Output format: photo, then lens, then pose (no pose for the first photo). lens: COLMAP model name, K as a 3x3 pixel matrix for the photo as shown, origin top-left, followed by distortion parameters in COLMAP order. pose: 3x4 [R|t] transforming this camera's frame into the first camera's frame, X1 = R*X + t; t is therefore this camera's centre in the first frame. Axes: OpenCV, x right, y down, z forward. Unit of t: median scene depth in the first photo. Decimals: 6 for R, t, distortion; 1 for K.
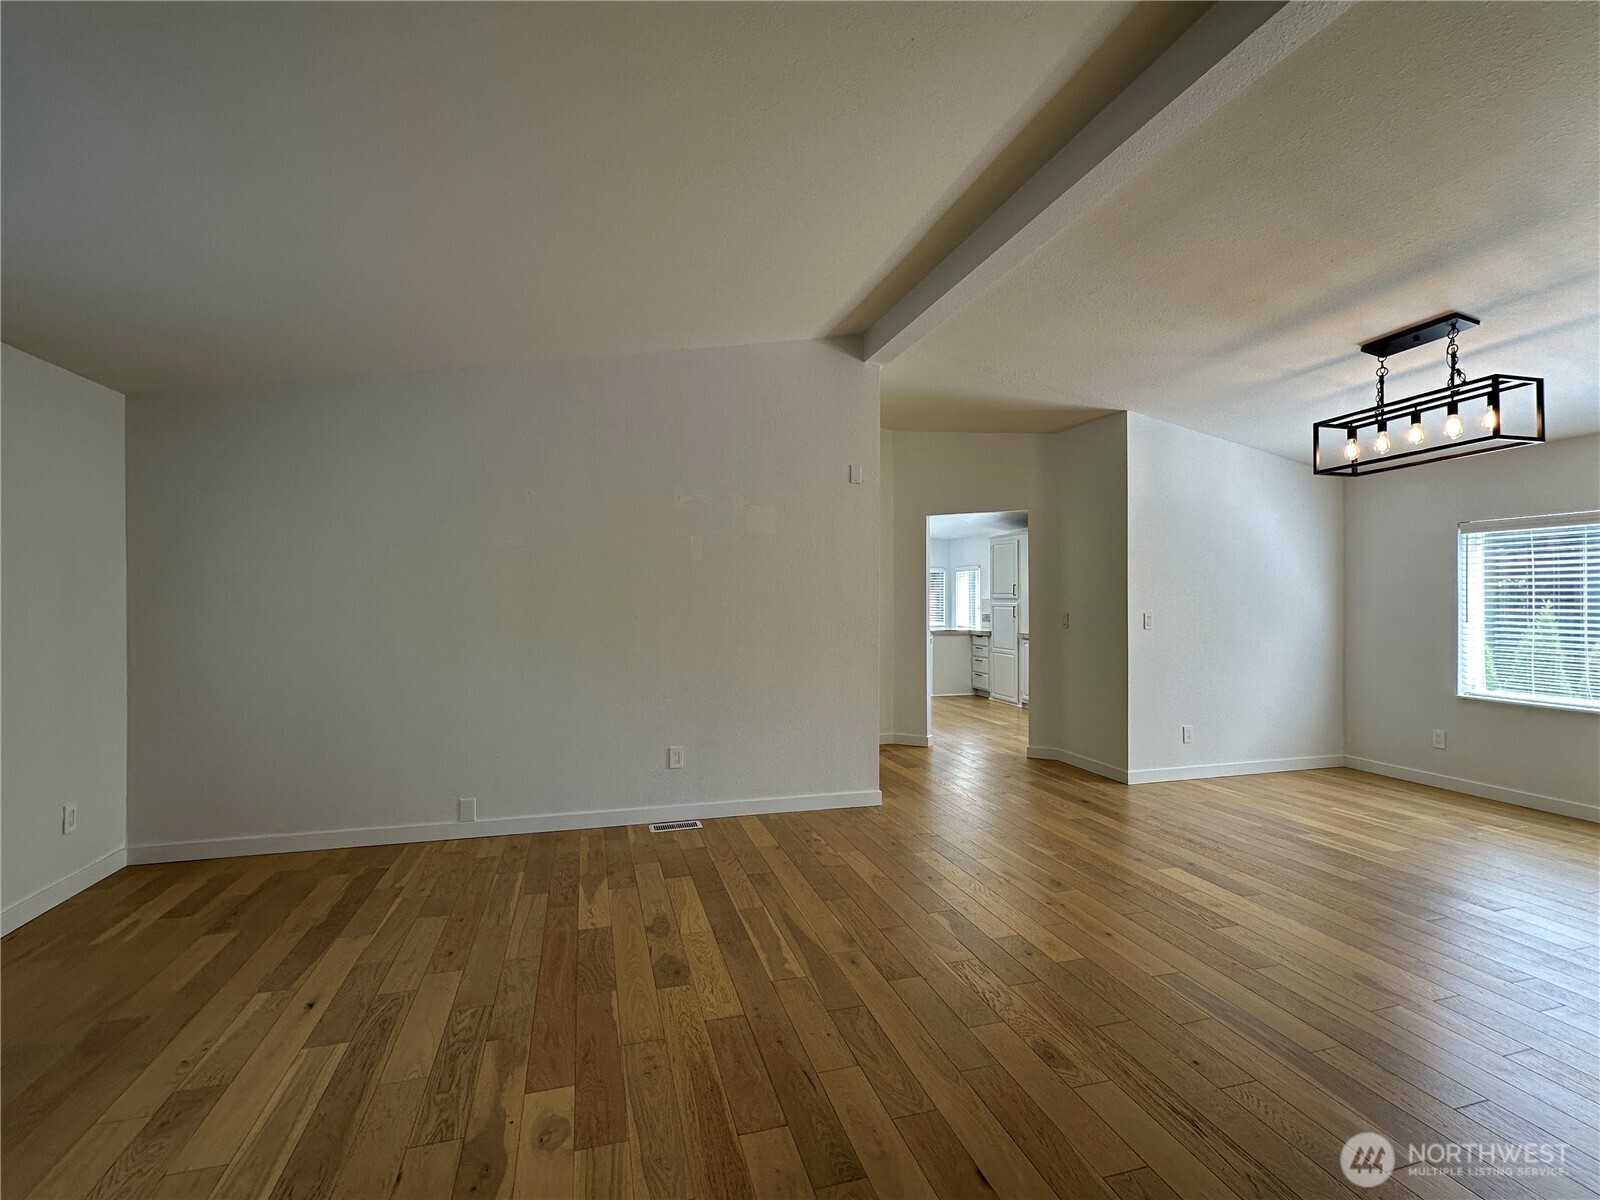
lens RADIAL K [[738.4, 0, 799.8], [0, 738.4, 599.4], [0, 0, 1]] dist [-0.005048, 0.002460]
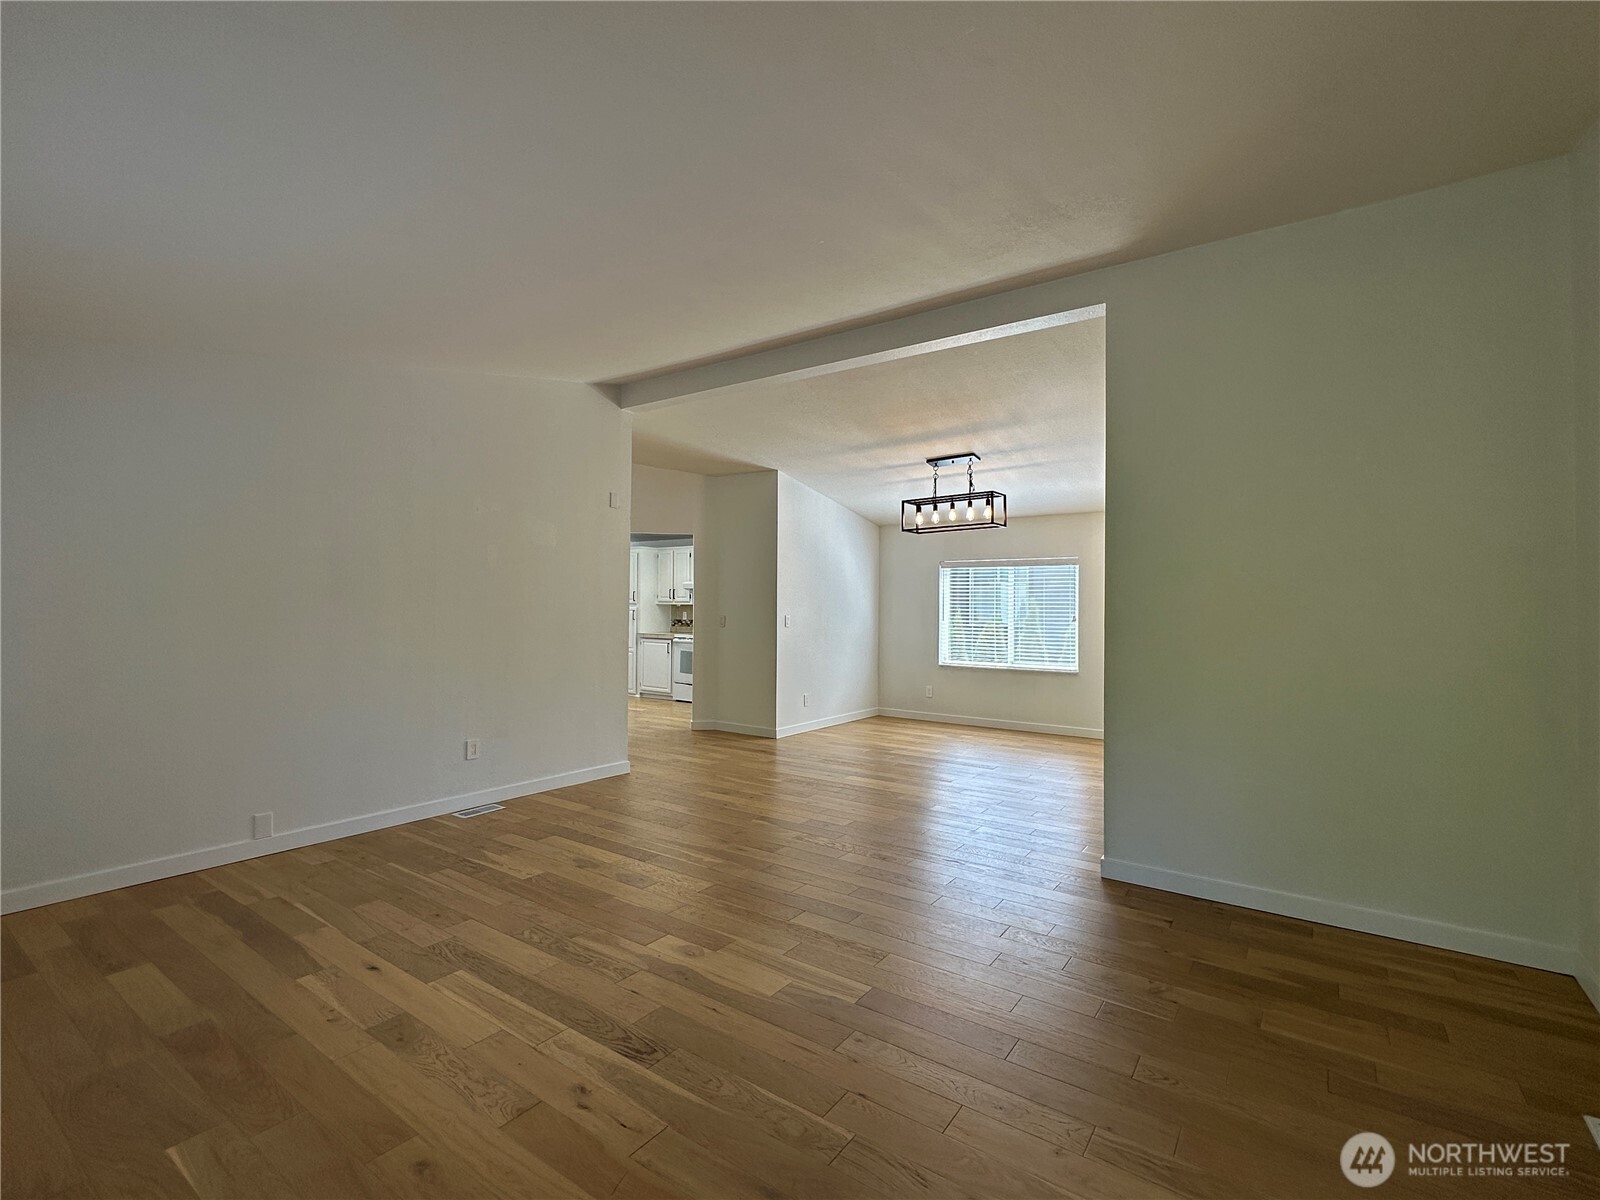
lens RADIAL K [[738.4, 0, 797.3], [0, 738.4, 604.2], [0, 0, 1]] dist [-0.005048, 0.002460]
pose [[0.788105, 0.008153, 0.615487, -0.508580], [-0.009817, 0.999952, -0.000675, -0.002941], [-0.615463, -0.005510, 0.788147, -0.161545]]
